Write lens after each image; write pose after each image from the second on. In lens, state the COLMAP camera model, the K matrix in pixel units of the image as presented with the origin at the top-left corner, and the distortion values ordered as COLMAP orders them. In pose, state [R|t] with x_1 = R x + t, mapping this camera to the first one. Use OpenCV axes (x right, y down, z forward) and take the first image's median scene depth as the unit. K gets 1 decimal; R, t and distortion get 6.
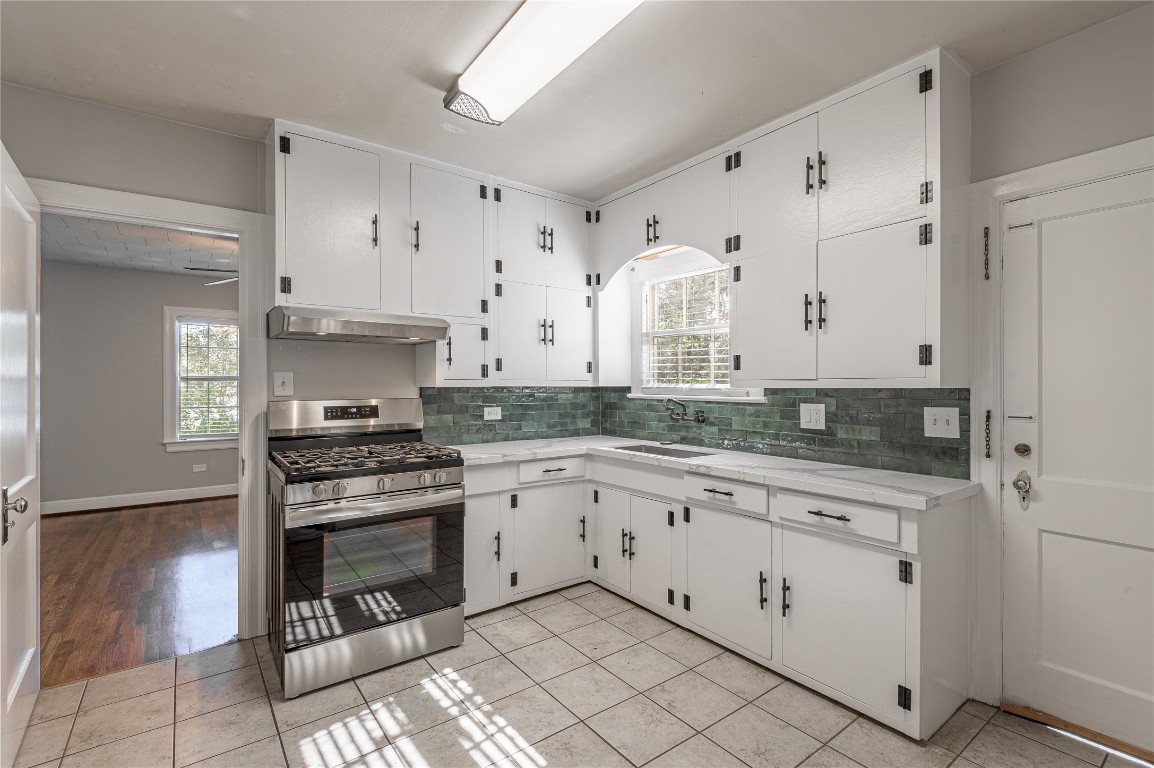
lens RADIAL K [[541.0, 0, 573.8], [0, 541.0, 399.1], [0, 0, 1]] dist [0.048649, -0.029535]
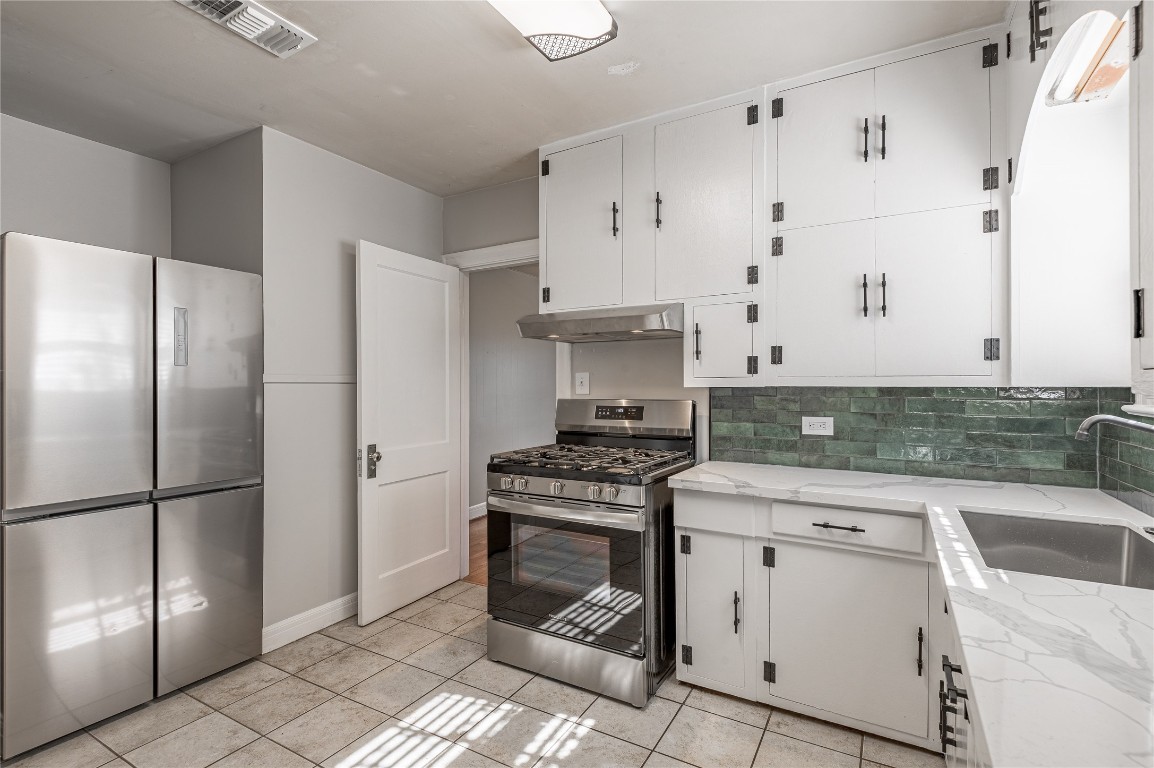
lens RADIAL K [[541.0, 0, 573.8], [0, 541.0, 399.1], [0, 0, 1]] dist [0.048649, -0.029535]
pose [[0.382862, 0.026153, -0.923435, 0.431190], [-0.022211, 0.999571, 0.019100, -0.015793], [0.923538, 0.013197, 0.383279, 0.526706]]
